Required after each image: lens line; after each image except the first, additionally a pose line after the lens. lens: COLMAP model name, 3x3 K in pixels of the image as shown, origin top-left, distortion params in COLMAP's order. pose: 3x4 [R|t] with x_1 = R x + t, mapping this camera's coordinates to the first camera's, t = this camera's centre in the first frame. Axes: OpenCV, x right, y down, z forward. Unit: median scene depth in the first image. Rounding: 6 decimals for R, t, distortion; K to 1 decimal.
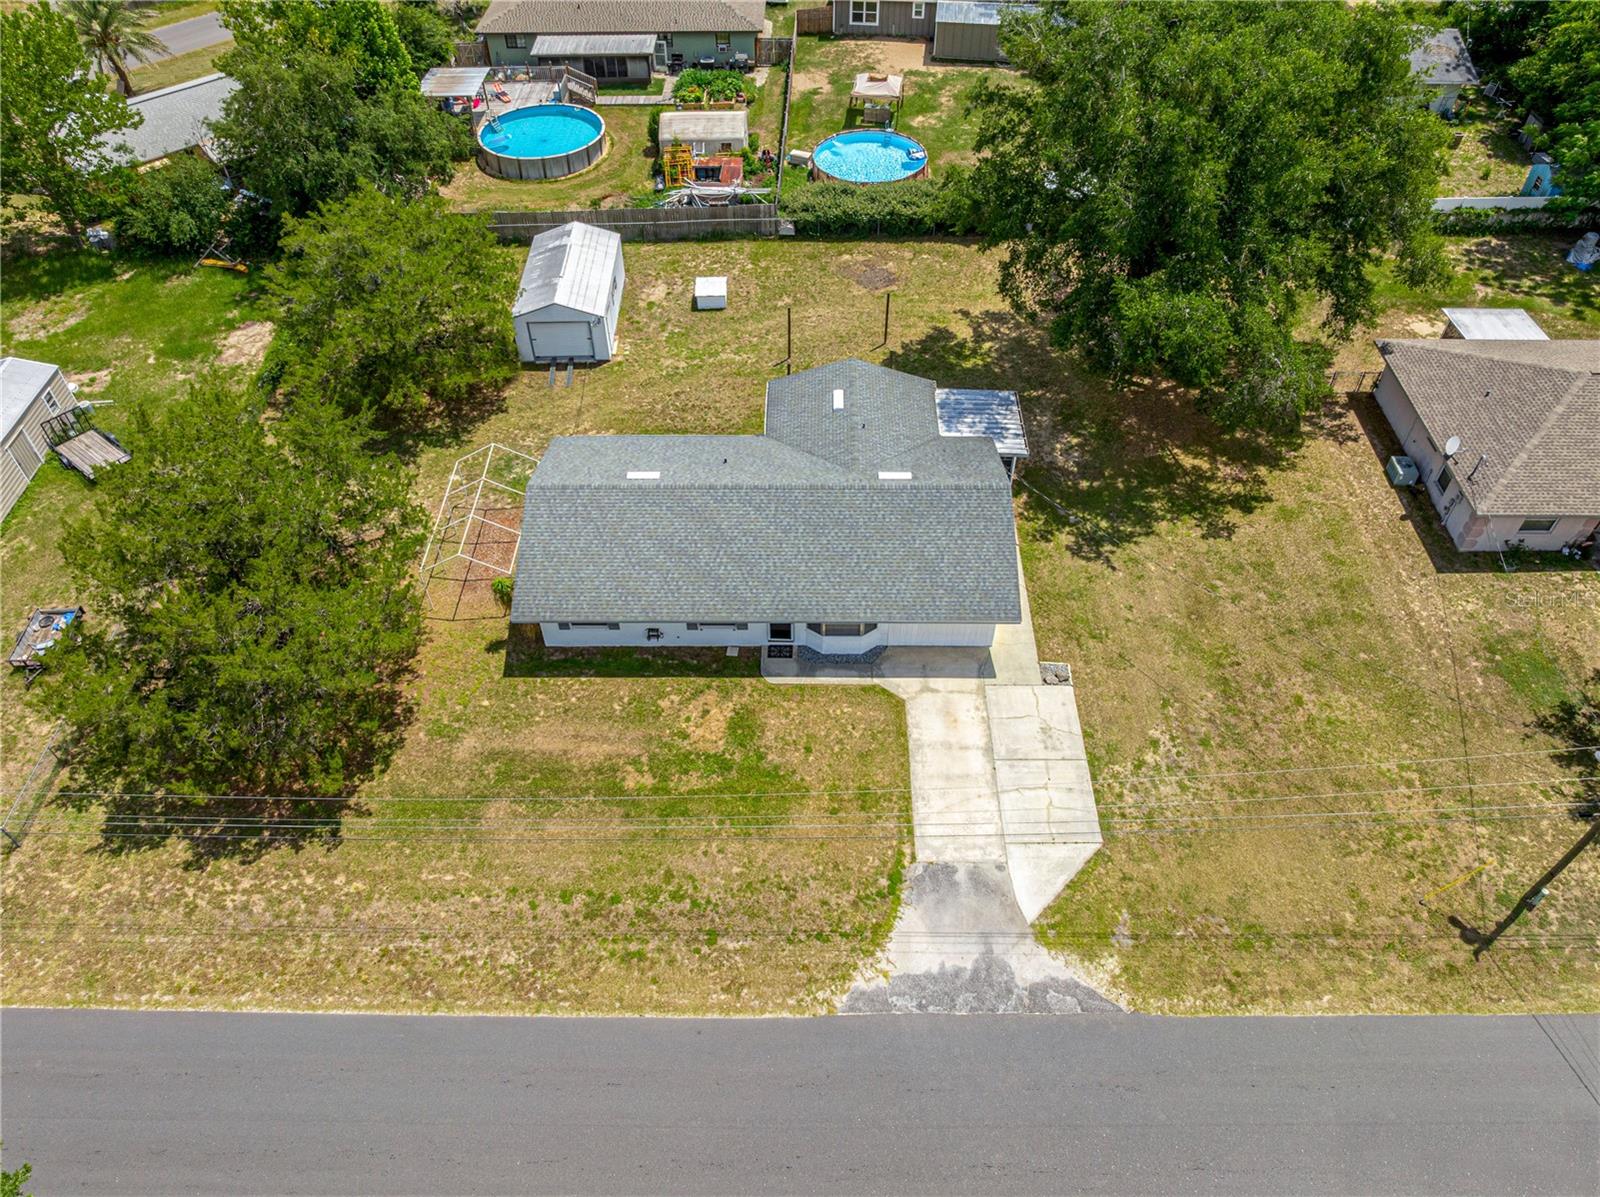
lens RADIAL K [[1127.4, 0, 801.9], [0, 1127.4, 592.0], [0, 0, 1]] dist [-0.041221, 0.004545]
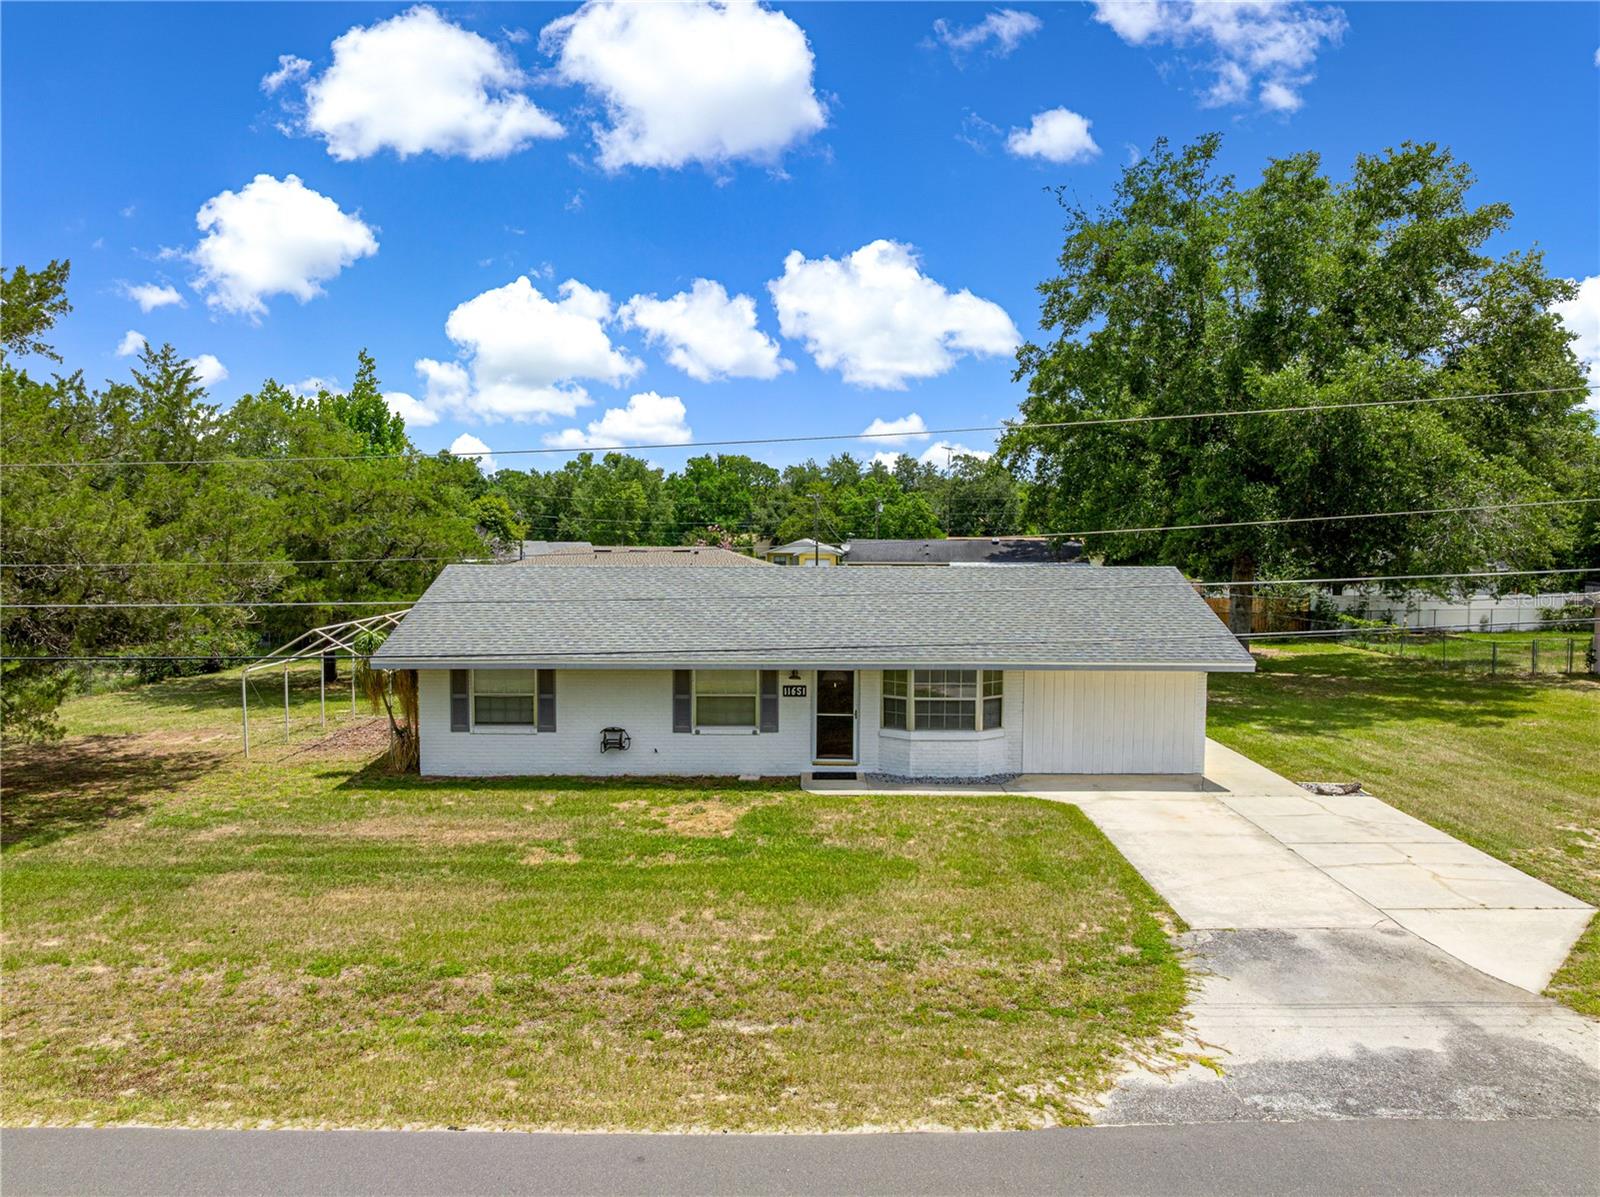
lens RADIAL K [[1127.4, 0, 803.5], [0, 1127.4, 597.3], [0, 0, 1]] dist [-0.041221, 0.004545]
pose [[0.999920, 0.009189, 0.008719, -0.042802], [-0.000741, 0.729552, -0.683925, 0.392924], [-0.012645, 0.683864, 0.729500, 0.555441]]
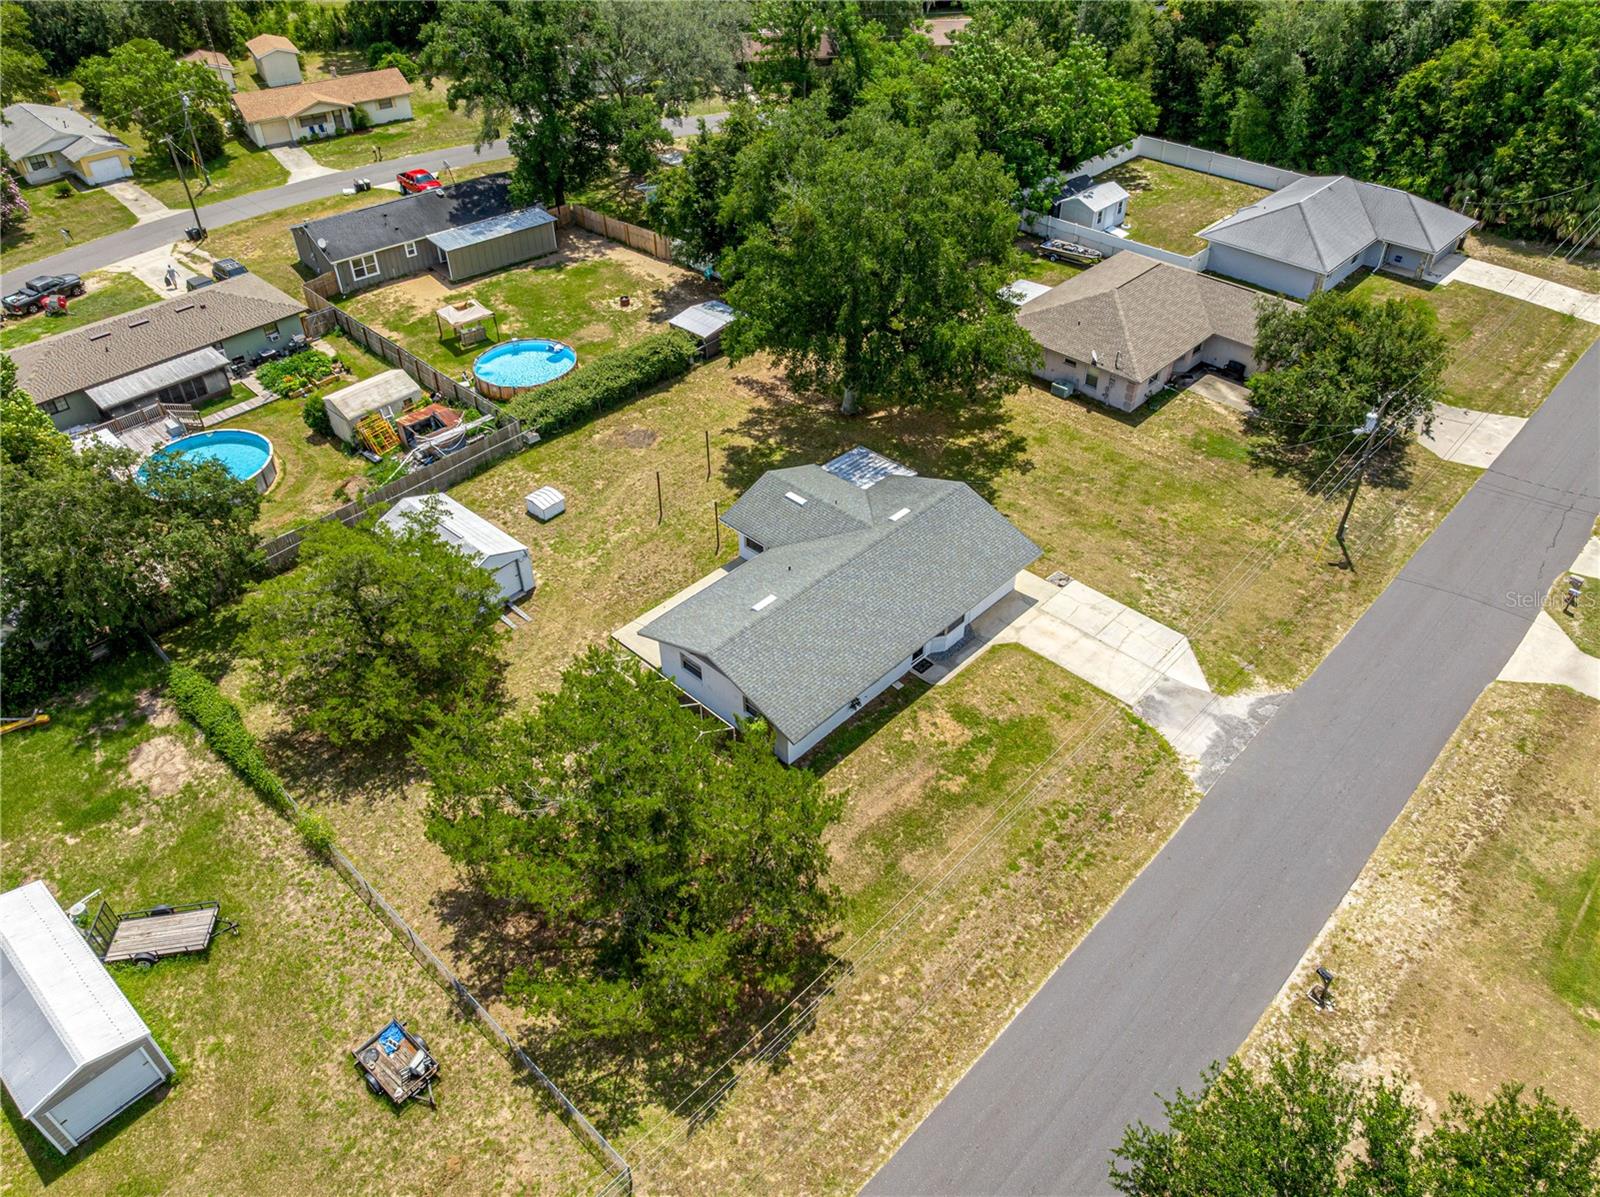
lens RADIAL K [[1127.4, 0, 802.5], [0, 1127.4, 600.8], [0, 0, 1]] dist [-0.041221, 0.004545]
pose [[0.684107, -0.462633, 0.563887, -0.841444], [0.535459, 0.843496, 0.042416, -0.144571], [-0.495259, 0.272921, 0.824762, -0.007262]]
